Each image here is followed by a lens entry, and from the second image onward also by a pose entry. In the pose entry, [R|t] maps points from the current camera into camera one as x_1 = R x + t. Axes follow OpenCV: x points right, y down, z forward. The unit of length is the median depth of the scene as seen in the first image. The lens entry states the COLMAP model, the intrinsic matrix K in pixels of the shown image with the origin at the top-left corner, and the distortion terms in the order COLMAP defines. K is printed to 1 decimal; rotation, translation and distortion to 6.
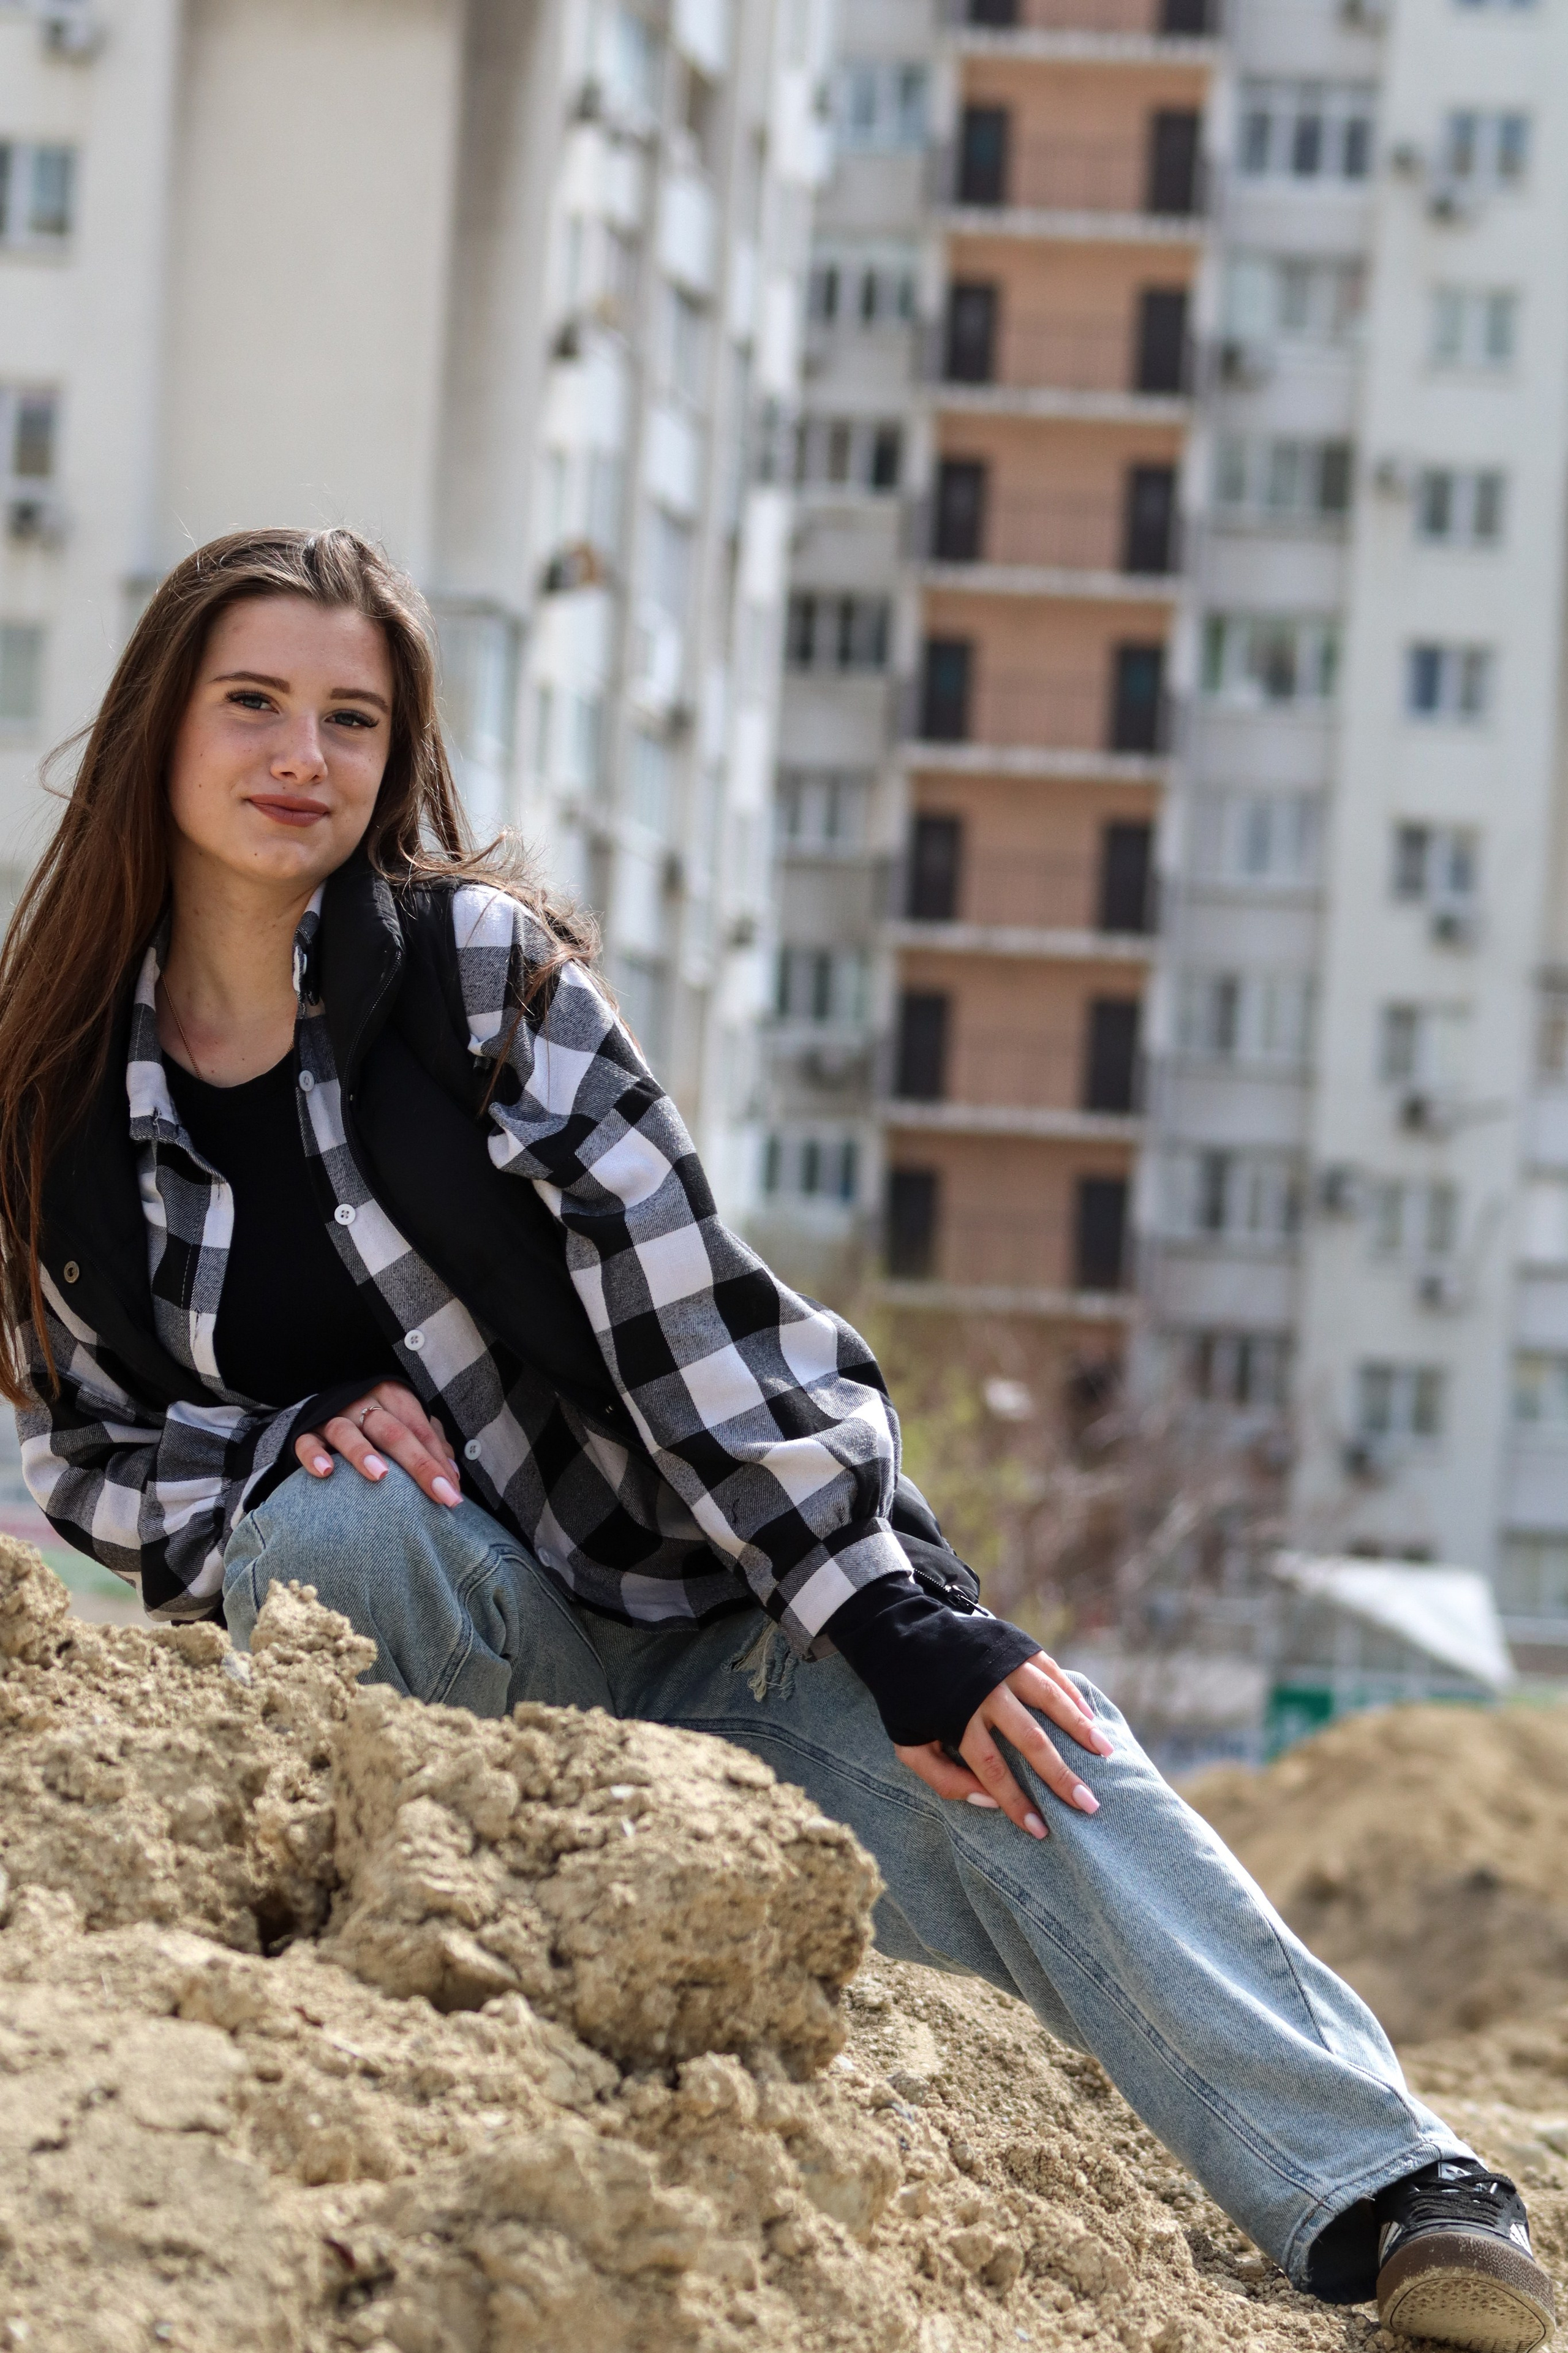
lens RADIAL K [[11541.1, 0, 780.2], [0, 11541.1, 1177.3], [0, 0, 1]] dist [0.183311, 2.538959]
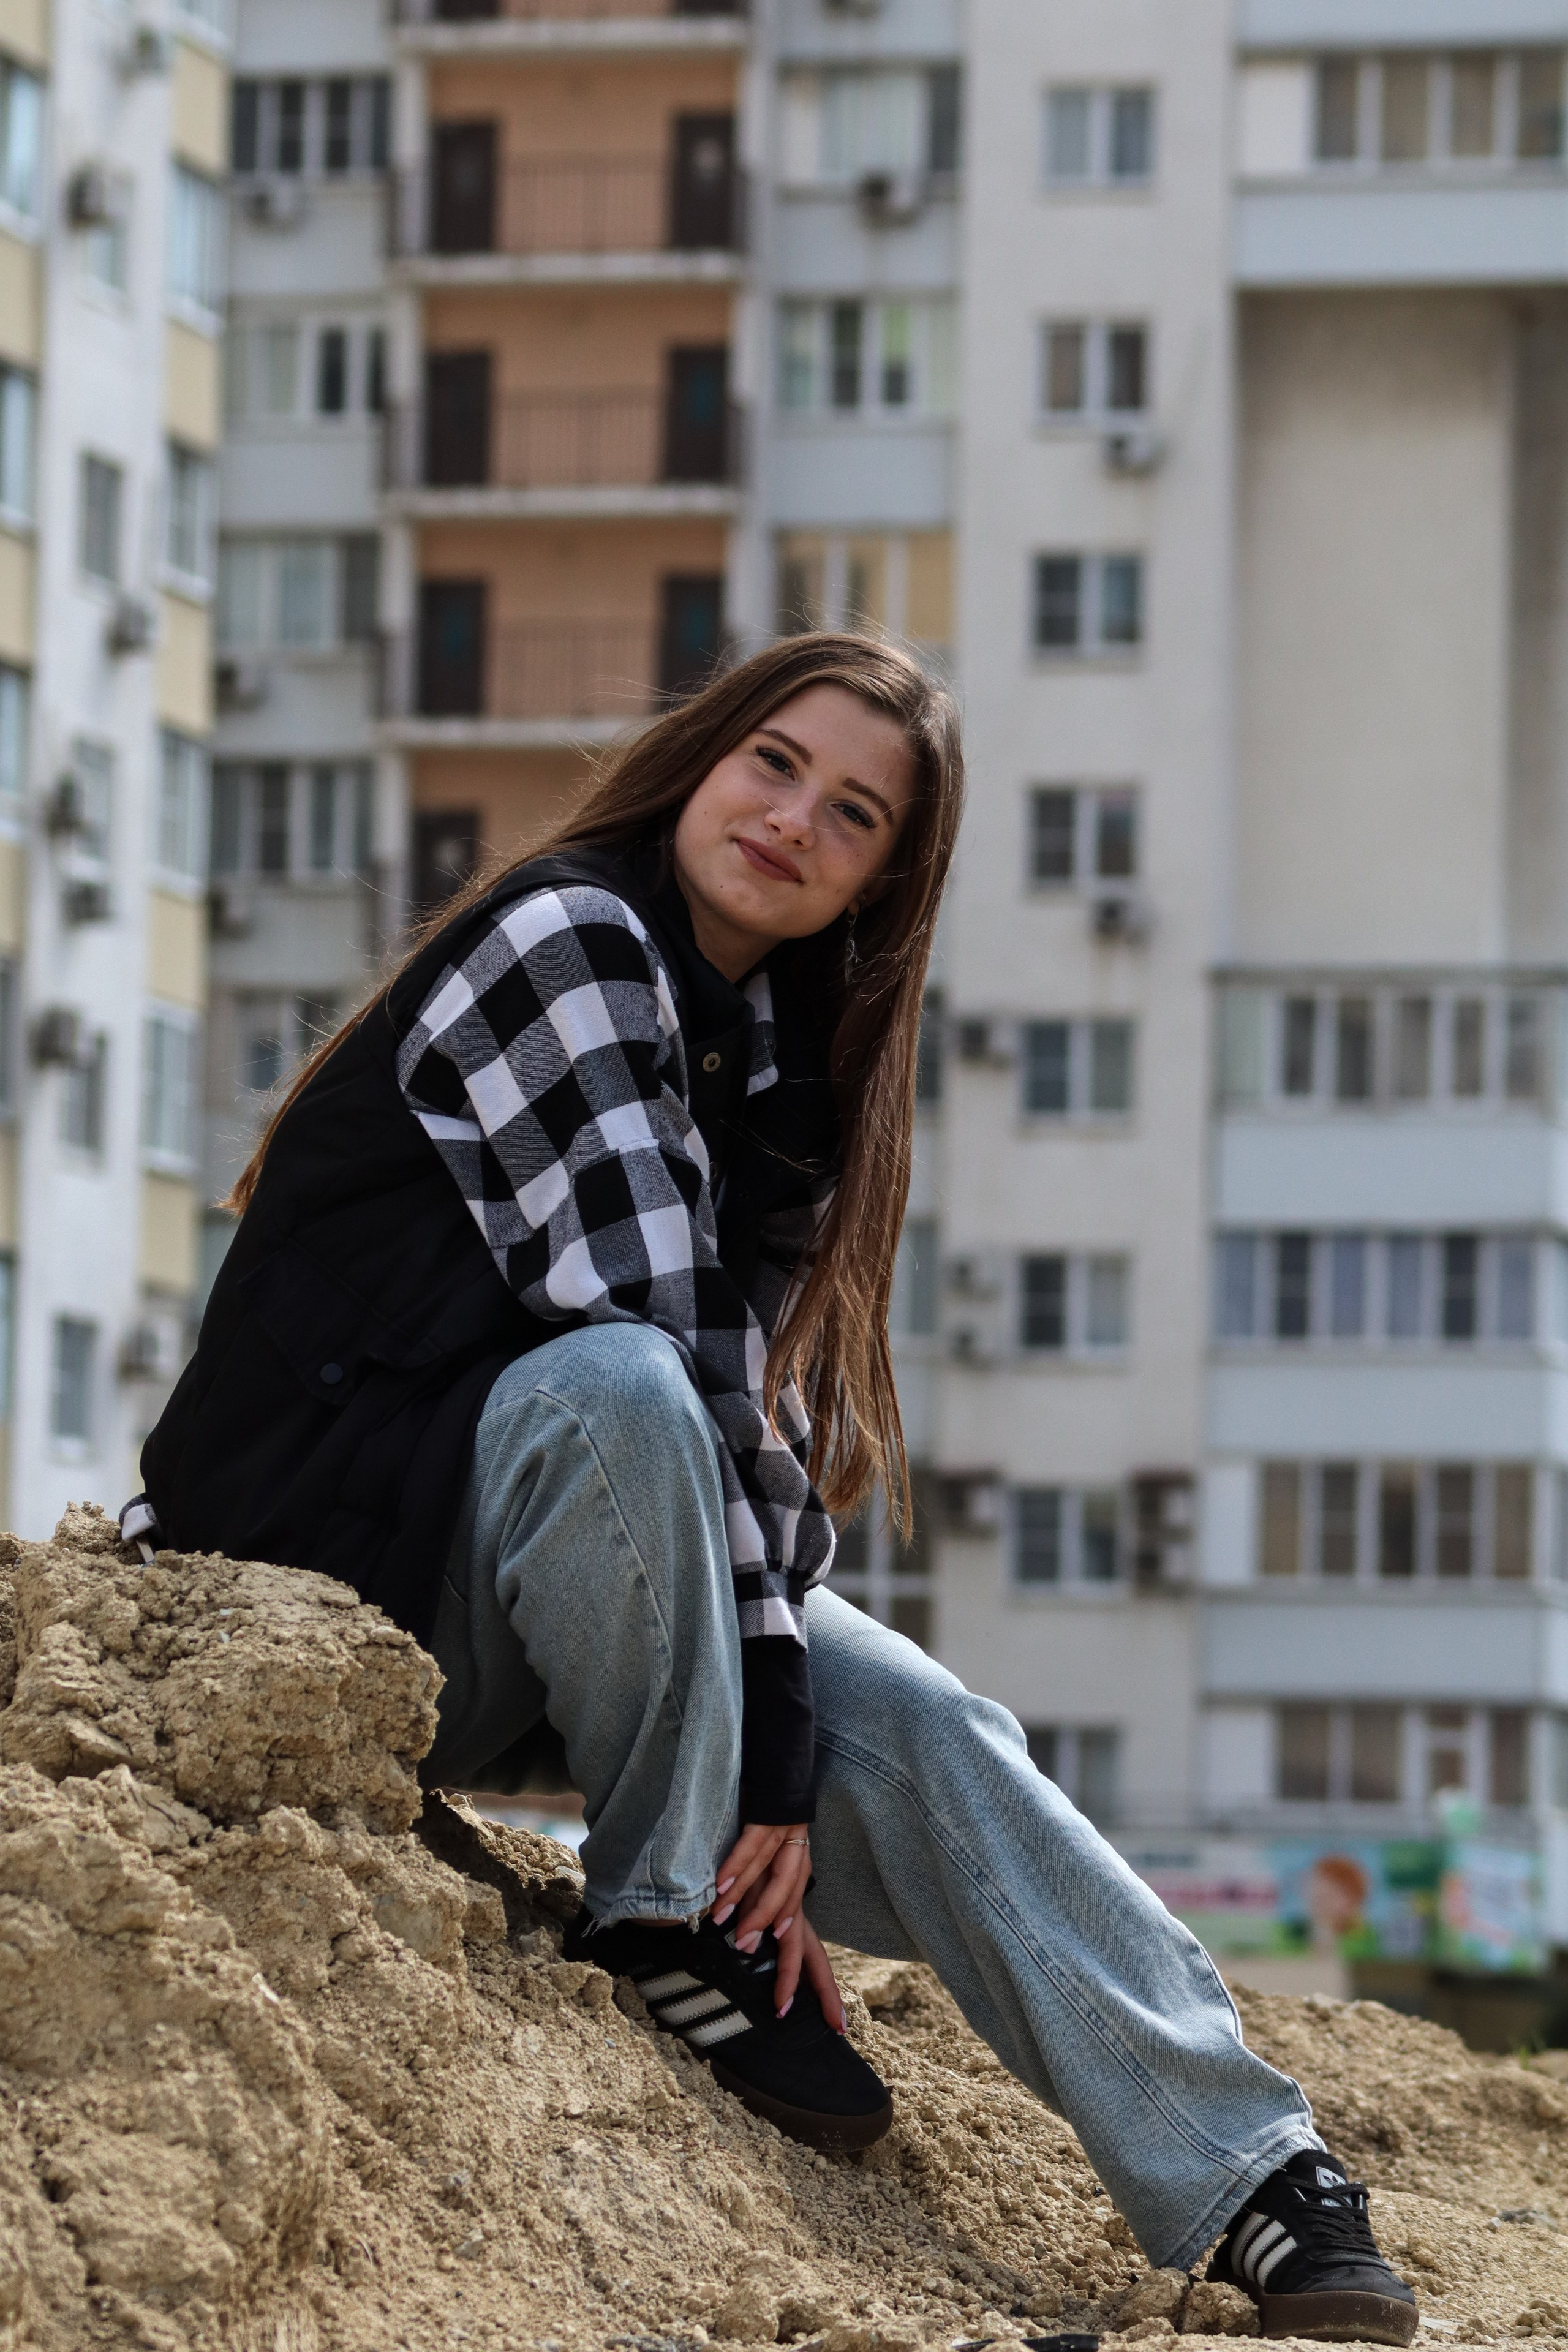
lens RADIAL K [[11366.2, 0, 816.3], [0, 11366.2, 1176.3], [0, 0, 1]] dist [0.243374, 1.221556]
pose [[0.993502, -0.052933, -0.100753, 0.179378], [0.049374, 0.998076, -0.037497, 0.055370], [0.102544, 0.032279, 0.994205, -0.241938]]
